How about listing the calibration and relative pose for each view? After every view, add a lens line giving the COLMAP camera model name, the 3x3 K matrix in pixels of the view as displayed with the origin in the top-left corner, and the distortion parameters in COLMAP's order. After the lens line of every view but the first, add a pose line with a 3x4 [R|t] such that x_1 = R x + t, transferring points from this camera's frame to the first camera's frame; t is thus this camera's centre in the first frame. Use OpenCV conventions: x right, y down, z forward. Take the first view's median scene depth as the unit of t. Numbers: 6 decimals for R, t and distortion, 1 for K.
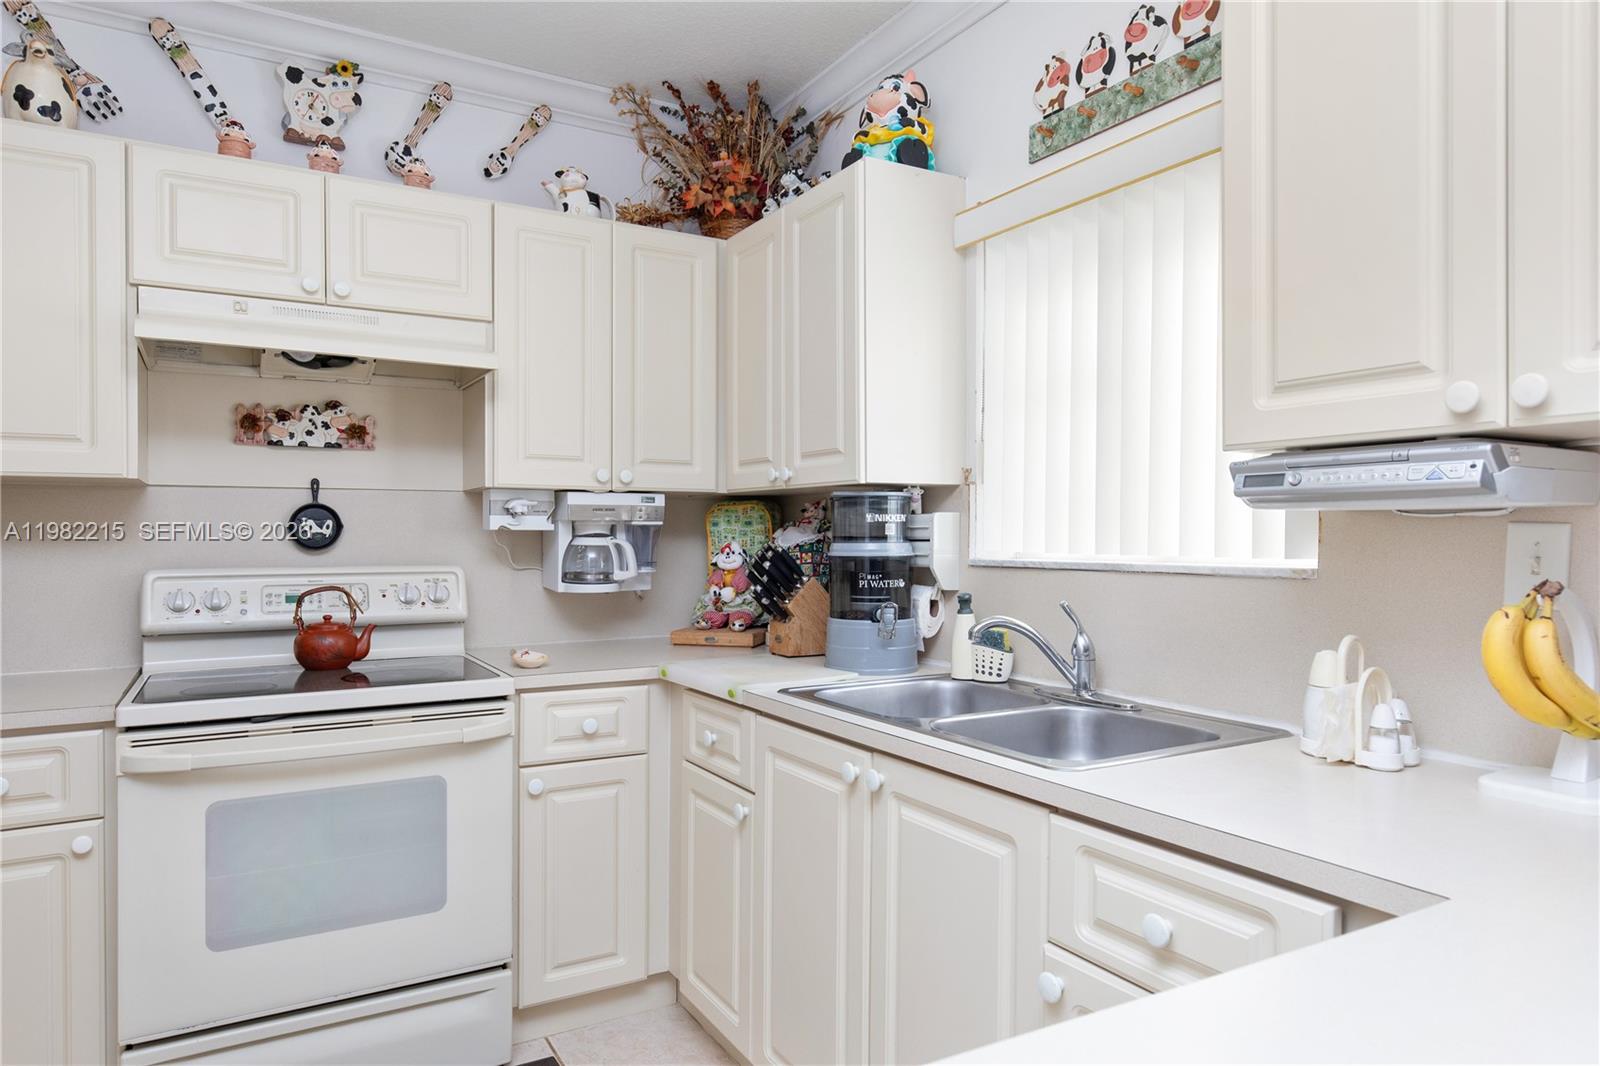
lens RADIAL K [[965.3, 0, 779.0], [0, 965.3, 543.7], [0, 0, 1]] dist [-0.005075, 0.000659]
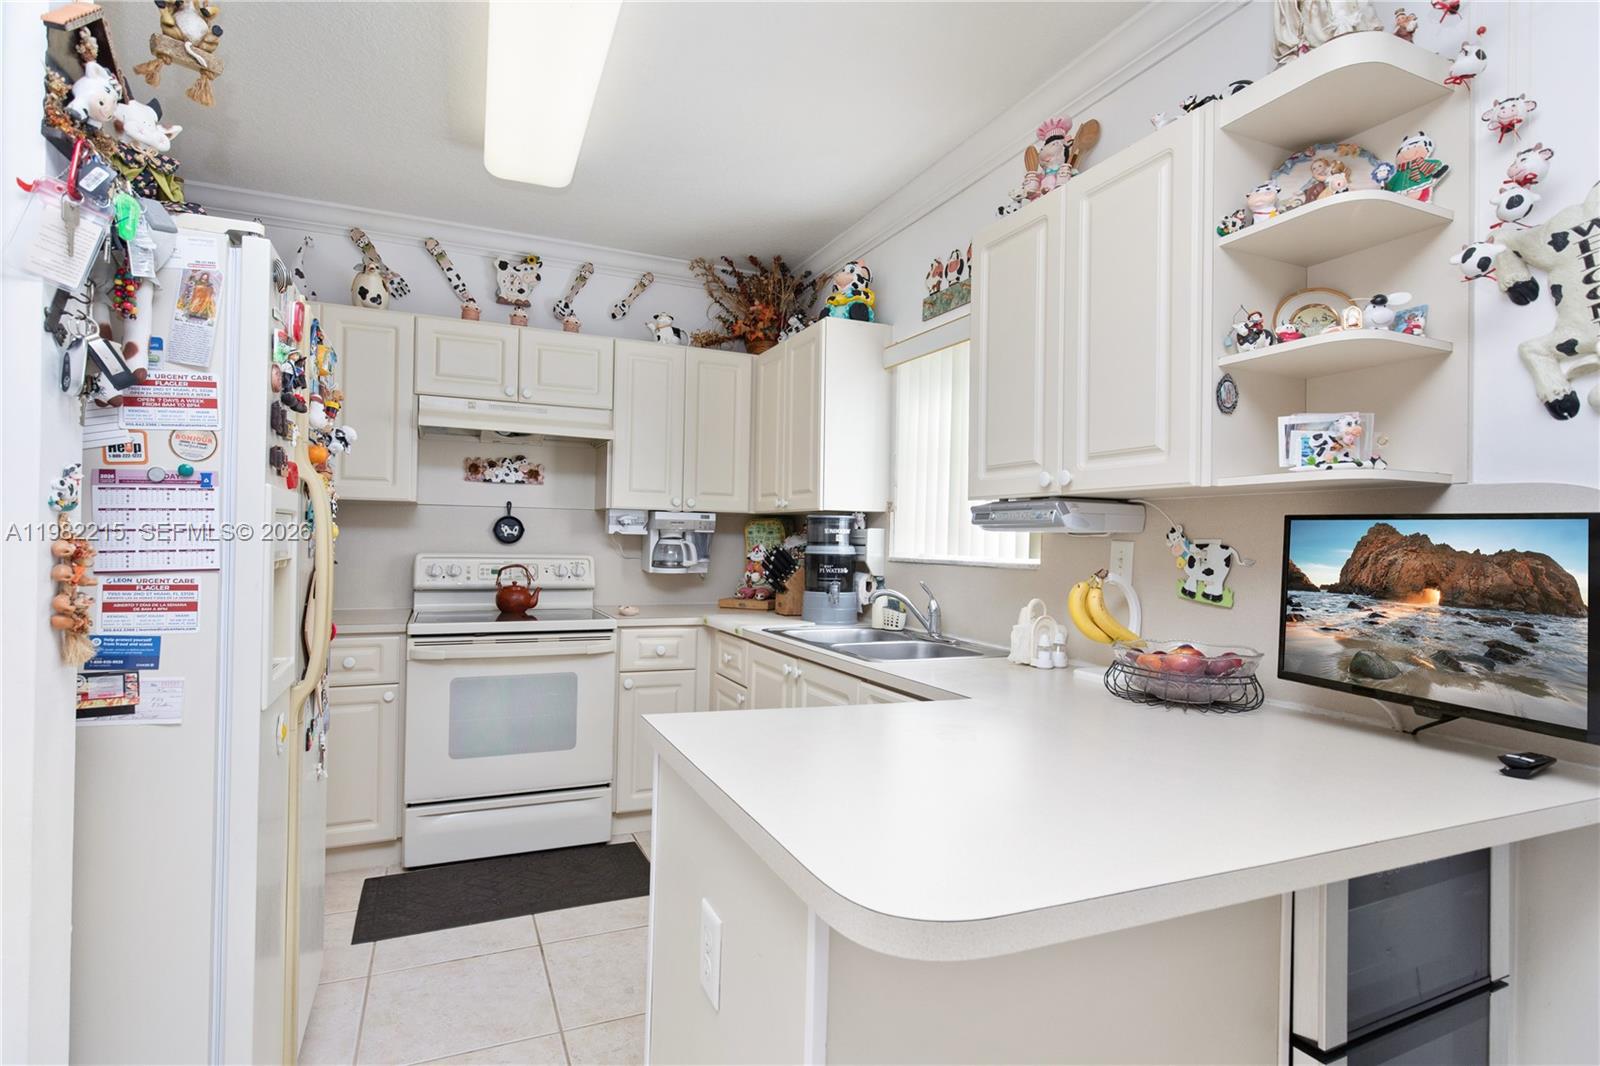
lens RADIAL K [[801.9, 0, 774.3], [0, 801.9, 538.9], [0, 0, 1]] dist [-0.005577, 0.001593]
pose [[0.992880, 0.019818, -0.117457, 0.160745], [-0.021166, 0.999723, -0.010244, 0.002798], [0.117222, 0.012657, 0.993025, -0.372745]]
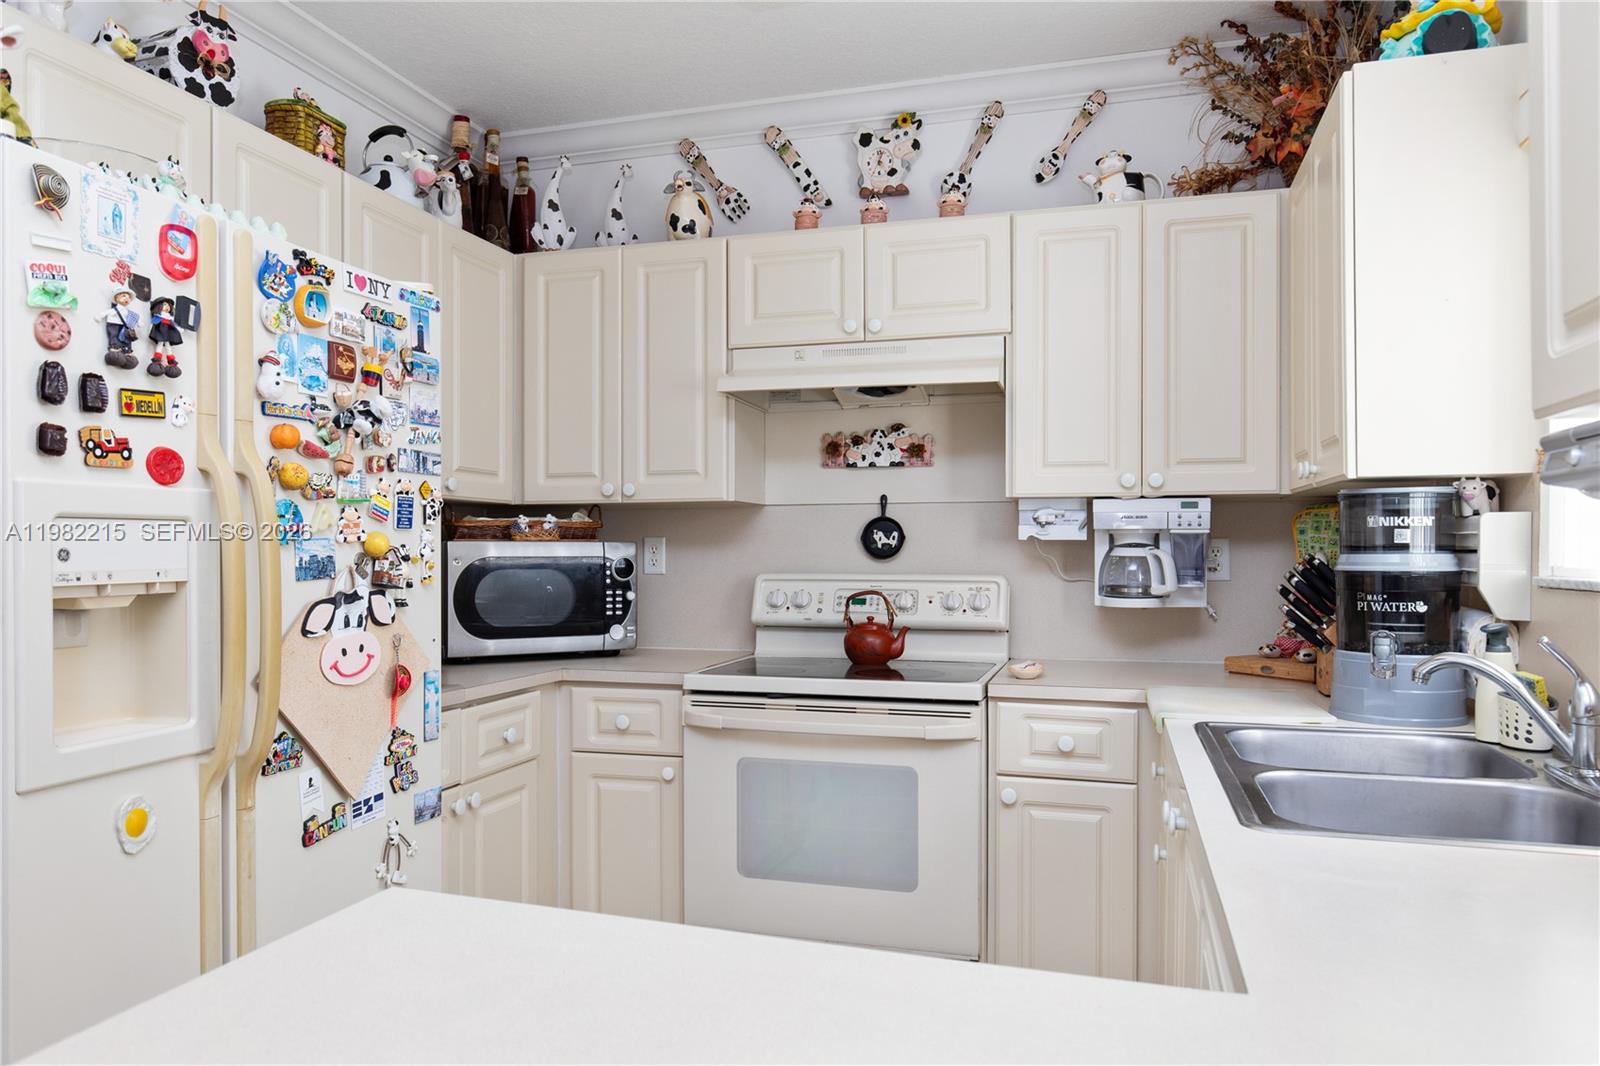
lens RADIAL K [[1105.2, 0, 762.5], [0, 1105.2, 557.6], [0, 0, 1]] dist [-0.008390, 0.002884]
pose [[0.681384, 0.006251, -0.731900, 0.394656], [-0.006094, 0.999977, 0.002868, 0.002456], [0.731901, 0.002506, 0.681406, 0.028801]]
